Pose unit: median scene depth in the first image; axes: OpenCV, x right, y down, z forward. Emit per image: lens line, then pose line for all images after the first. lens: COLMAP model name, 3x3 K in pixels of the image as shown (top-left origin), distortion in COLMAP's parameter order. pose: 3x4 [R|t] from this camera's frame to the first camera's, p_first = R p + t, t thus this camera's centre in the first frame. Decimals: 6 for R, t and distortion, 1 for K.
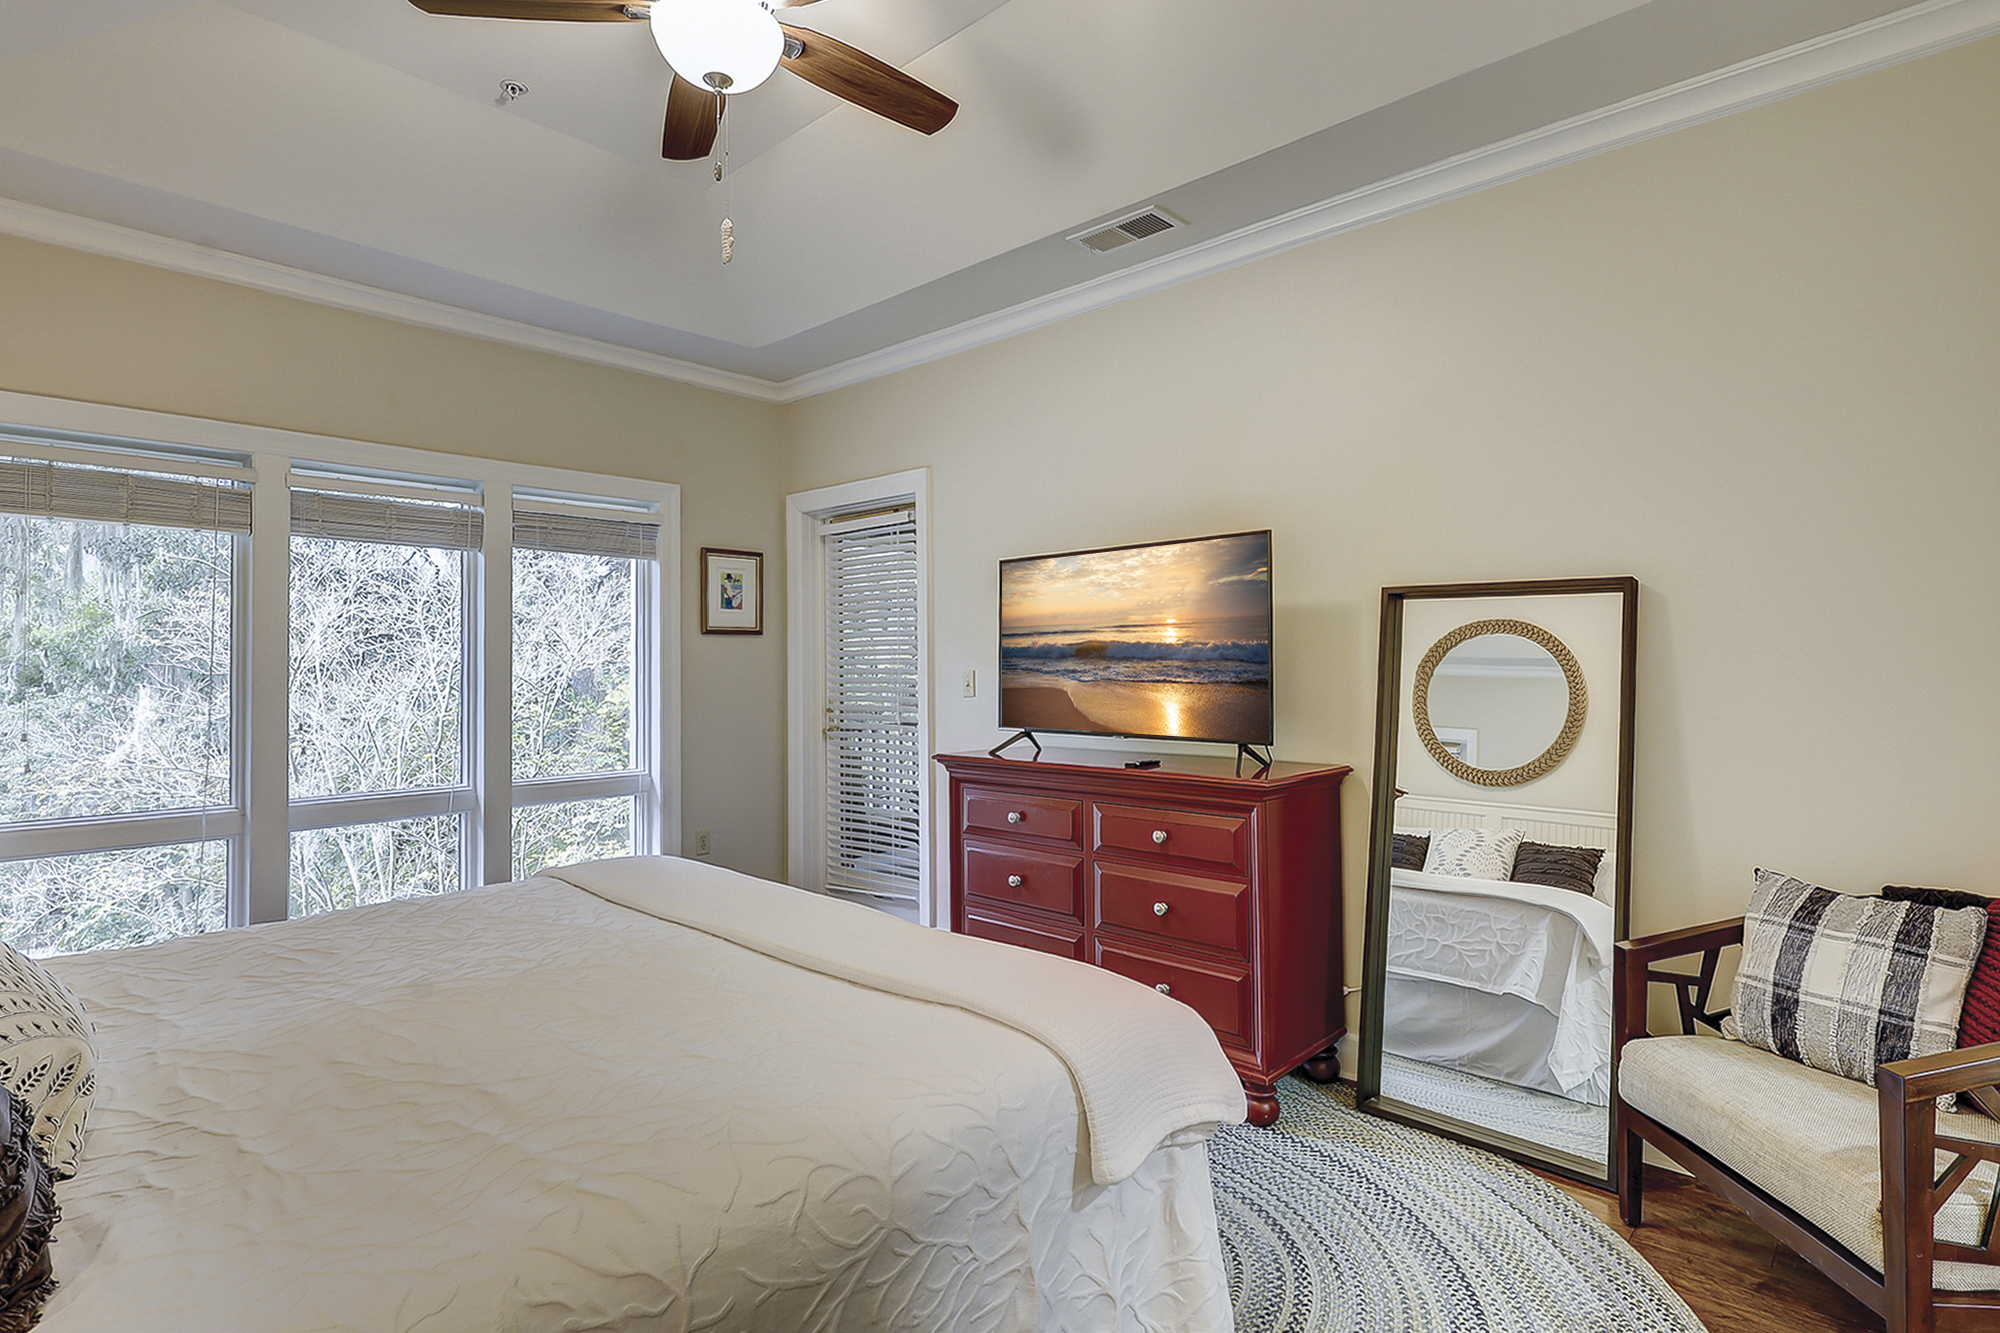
lens RADIAL K [[1006.4, 0, 995.5], [0, 1006.4, 649.7], [0, 0, 1]] dist [0.001329, 0.000583]
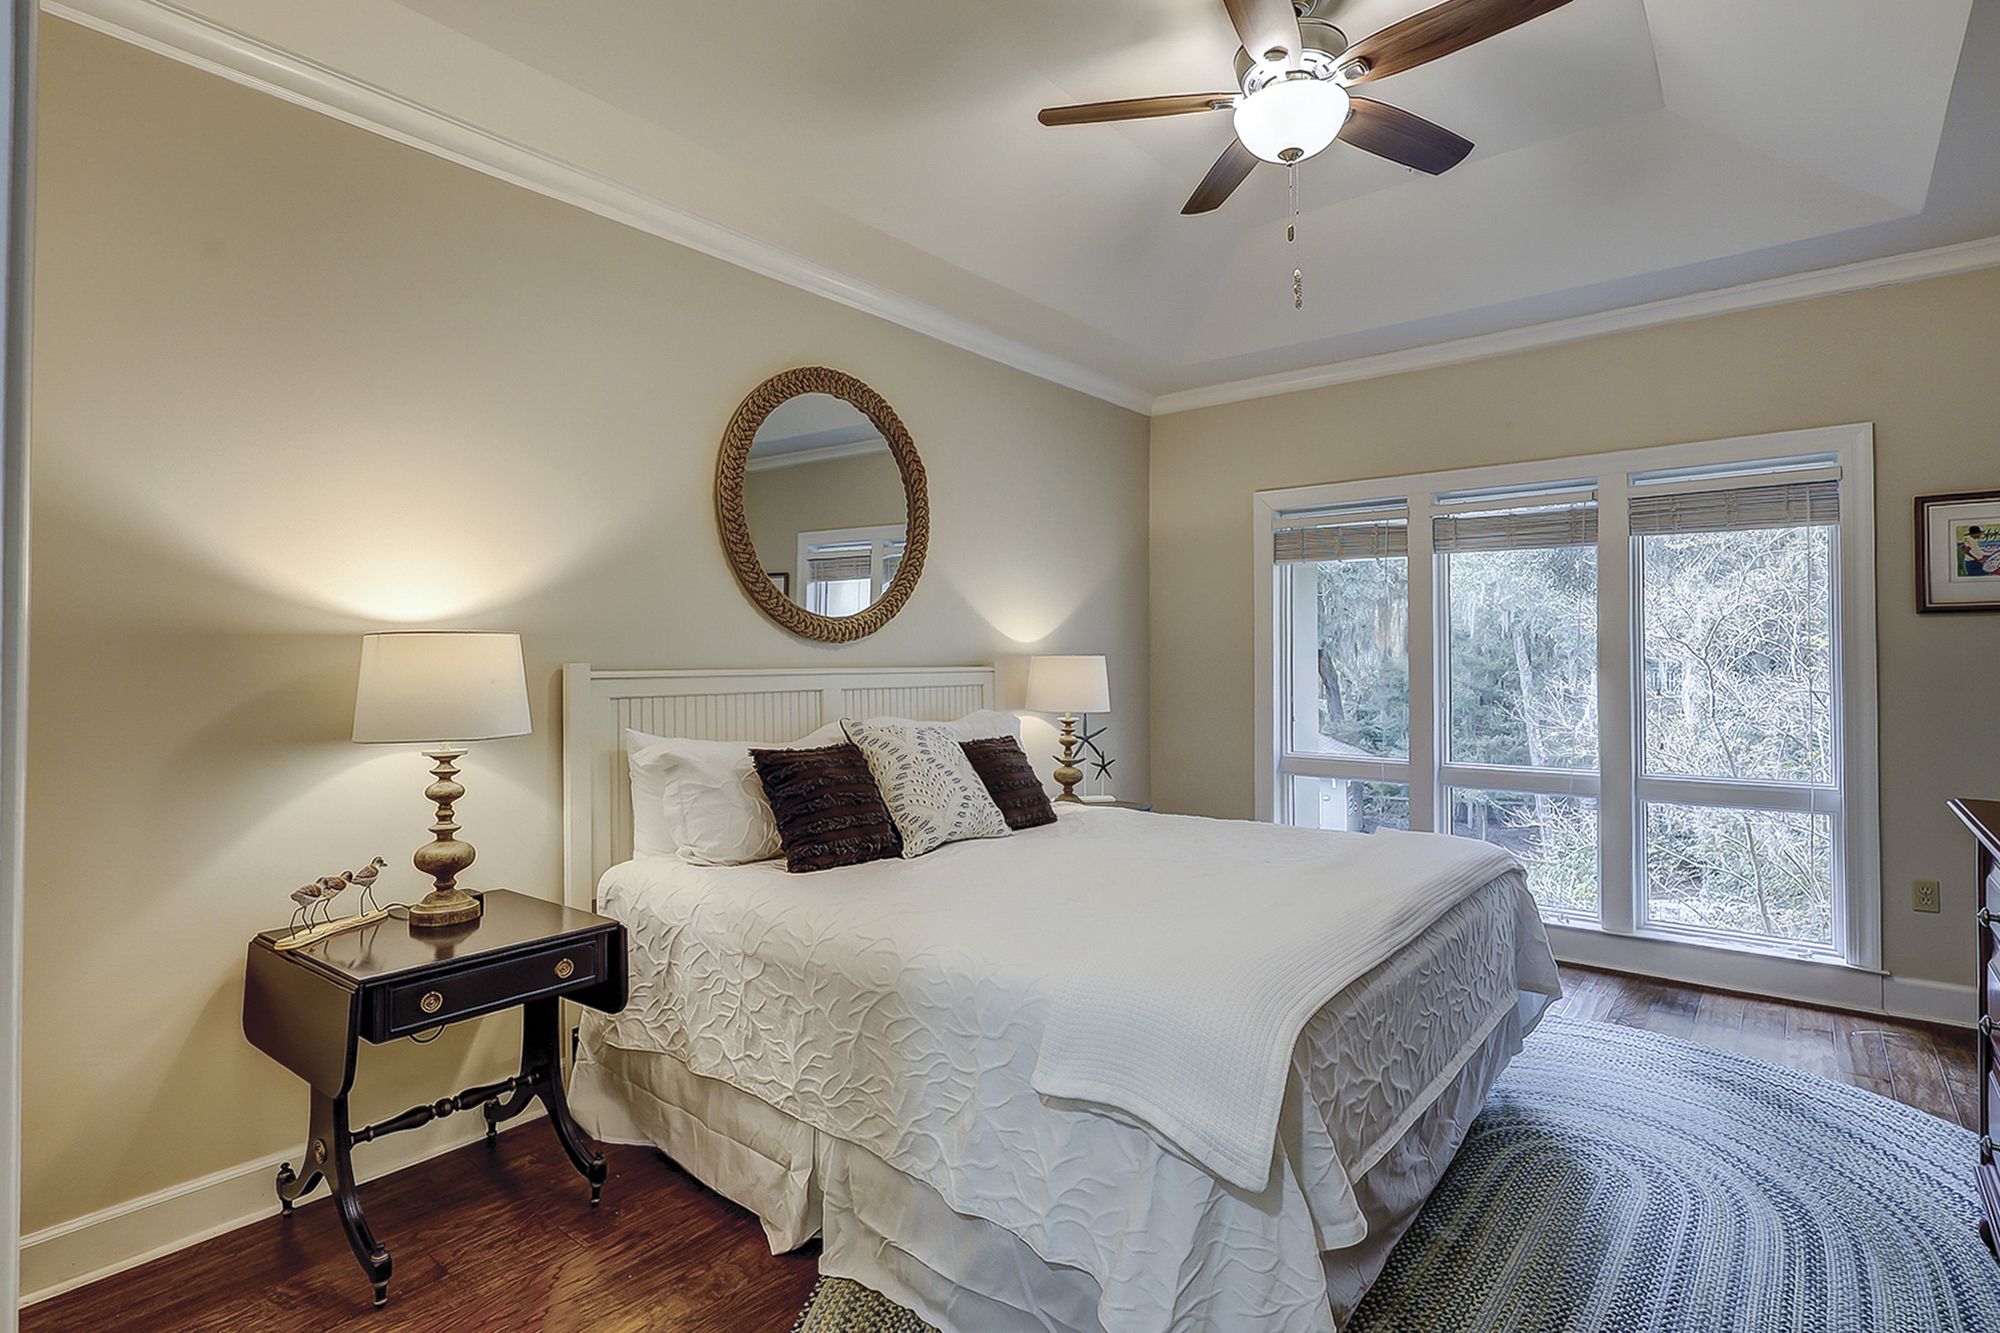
lens RADIAL K [[1006.4, 0, 995.5], [0, 1006.4, 649.7], [0, 0, 1]] dist [0.001329, 0.000583]
pose [[0.060502, -0.005441, -0.998153, 0.416063], [0.015986, 0.999862, -0.004481, 0.003488], [0.998040, -0.015685, 0.060581, 0.280831]]
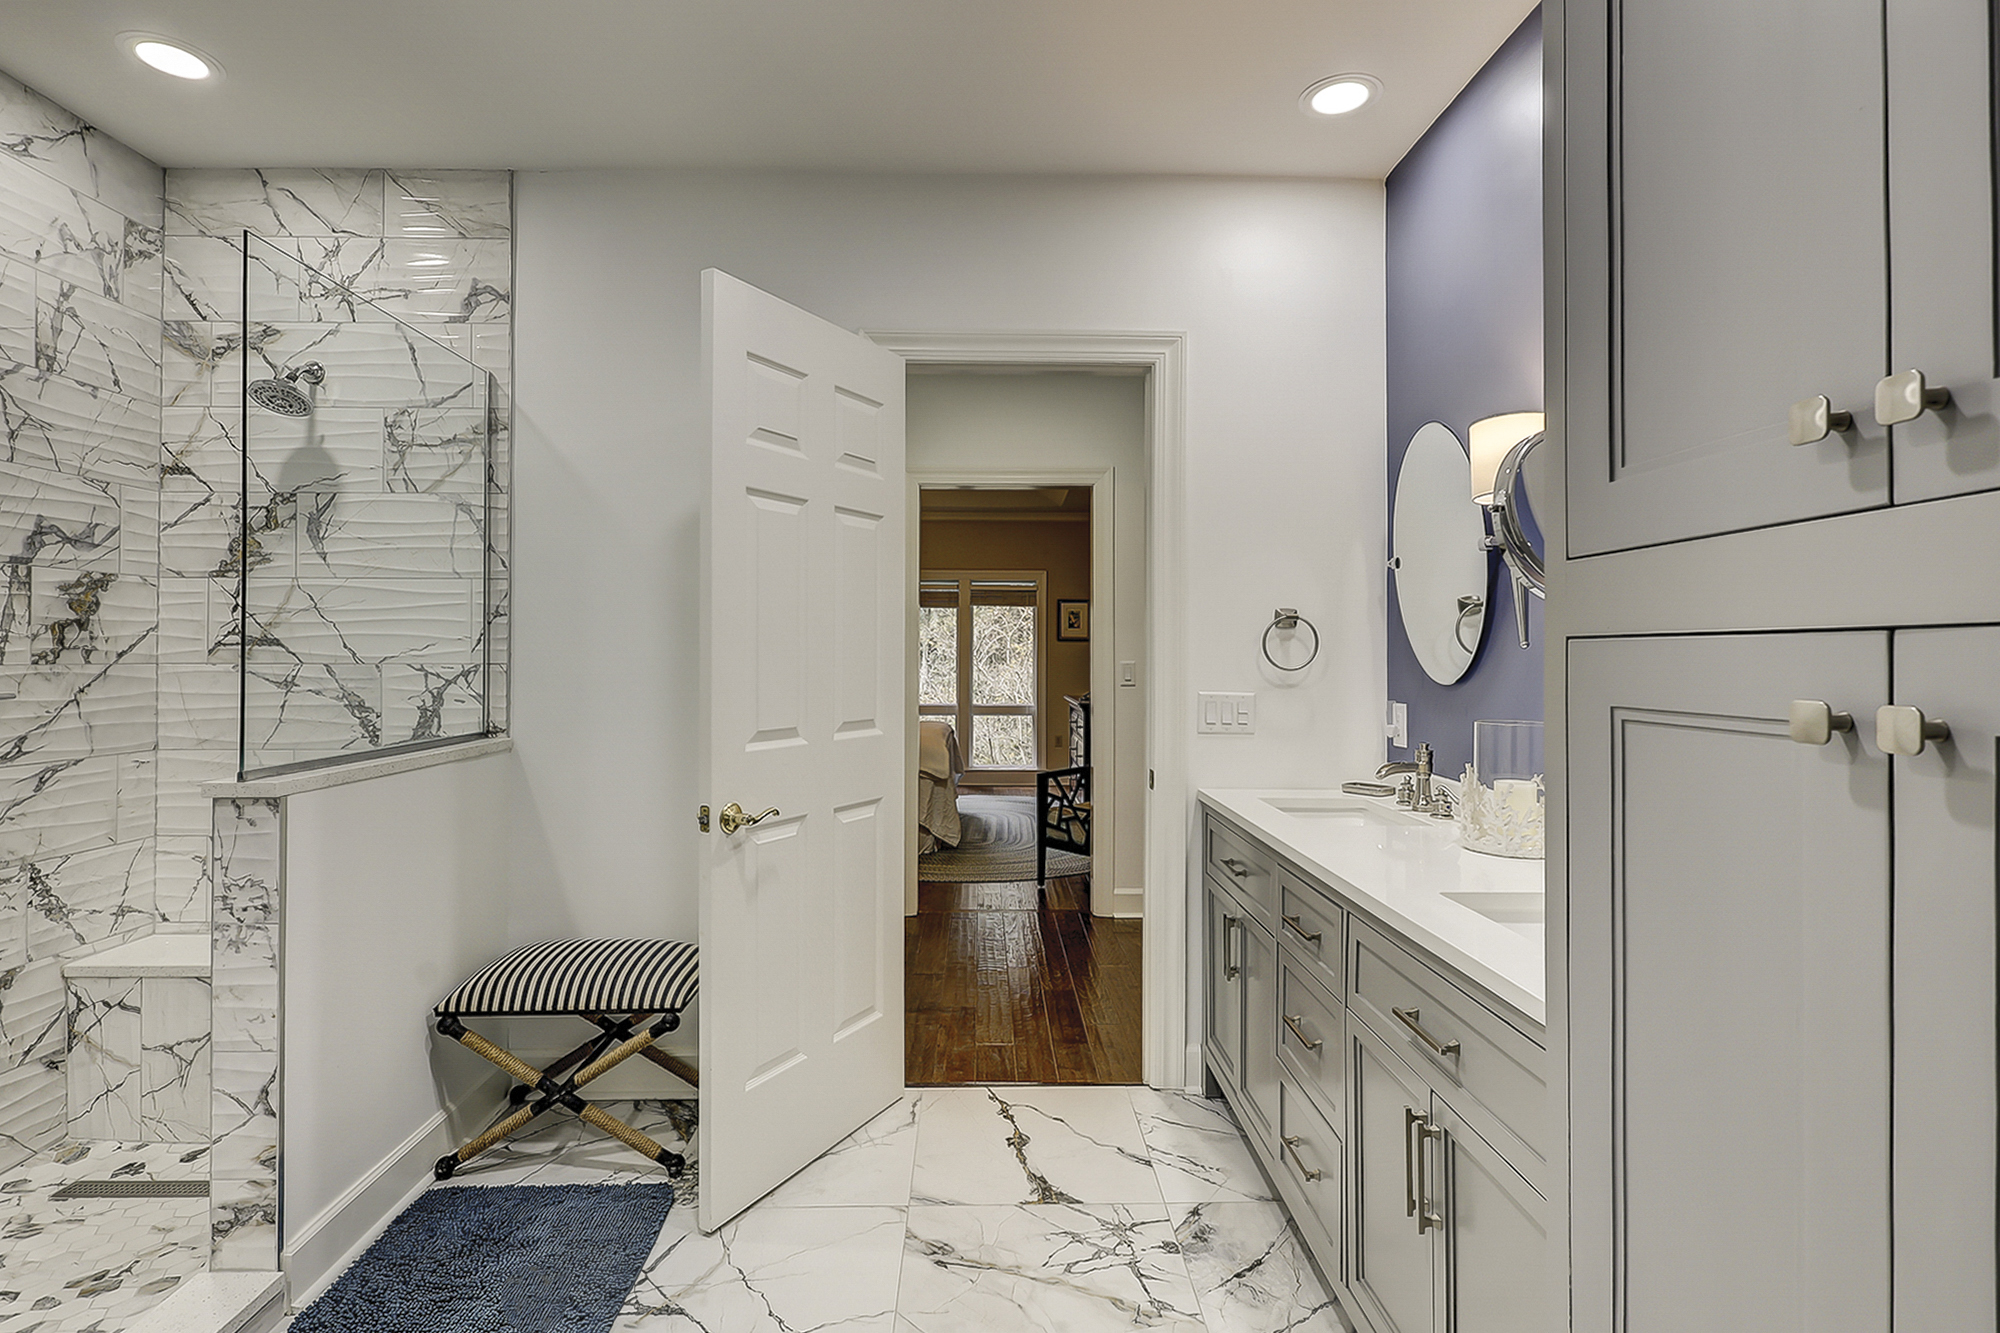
lens RADIAL K [[1006.4, 0, 995.5], [0, 1006.4, 649.7], [0, 0, 1]] dist [0.001329, 0.000583]
pose [[0.683064, 0.006569, -0.730329, 1.162451], [-0.000545, 0.999964, 0.008484, -0.015163], [0.730358, -0.005397, 0.683043, -0.524968]]
